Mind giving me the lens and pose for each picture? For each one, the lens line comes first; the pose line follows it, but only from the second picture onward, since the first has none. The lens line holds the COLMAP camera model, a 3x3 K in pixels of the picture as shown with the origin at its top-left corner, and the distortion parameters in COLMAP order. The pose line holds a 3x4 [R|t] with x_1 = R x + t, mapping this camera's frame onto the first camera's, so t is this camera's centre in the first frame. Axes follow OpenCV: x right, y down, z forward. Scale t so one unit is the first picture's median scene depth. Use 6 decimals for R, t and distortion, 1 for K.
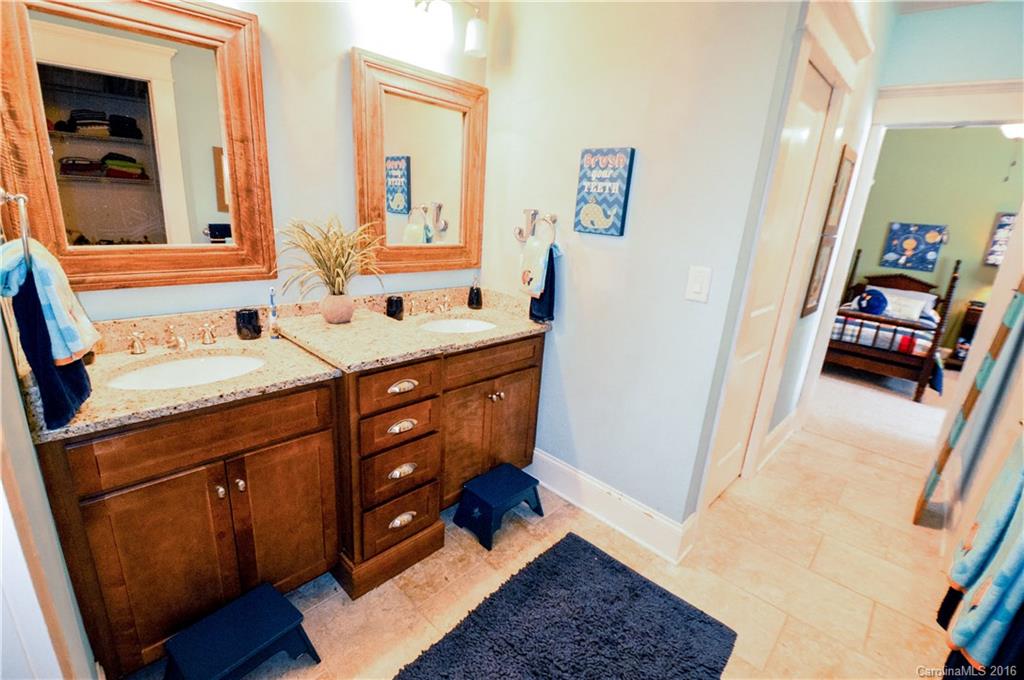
lens RADIAL K [[457.5, 0, 513.5], [0, 457.5, 341.7], [0, 0, 1]] dist [-0.012699, -0.000791]
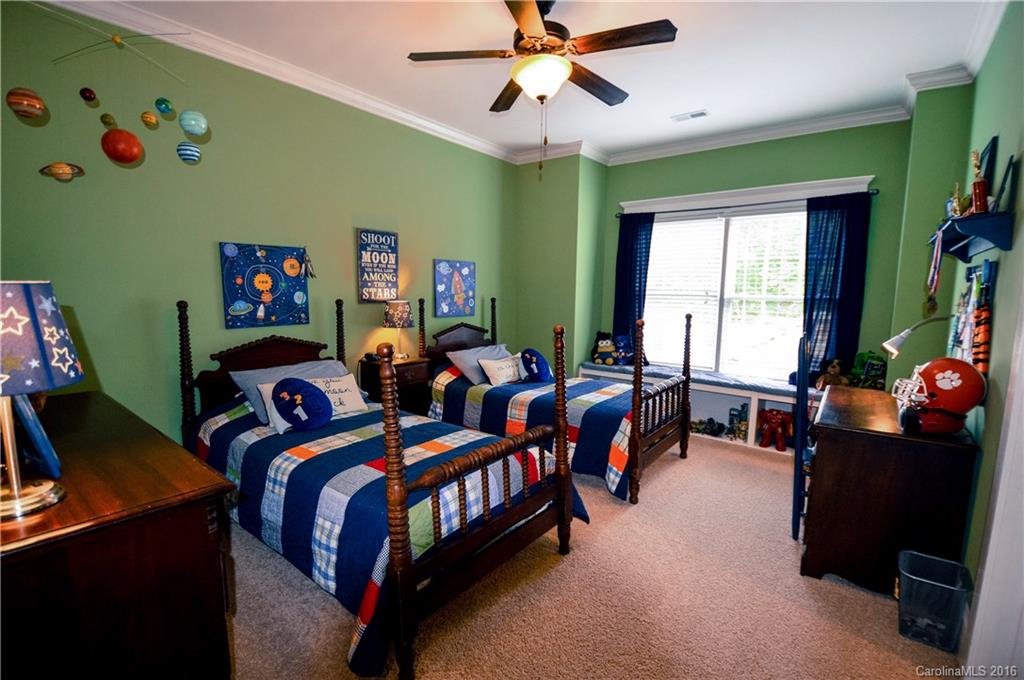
lens RADIAL K [[457.5, 0, 513.6], [0, 457.5, 342.3], [0, 0, 1]] dist [-0.012699, -0.000791]
pose [[-0.088990, -0.192994, 0.977156, 0.298062], [0.271755, 0.939123, 0.210231, -0.179930], [-0.958243, 0.284255, -0.031125, 0.745464]]
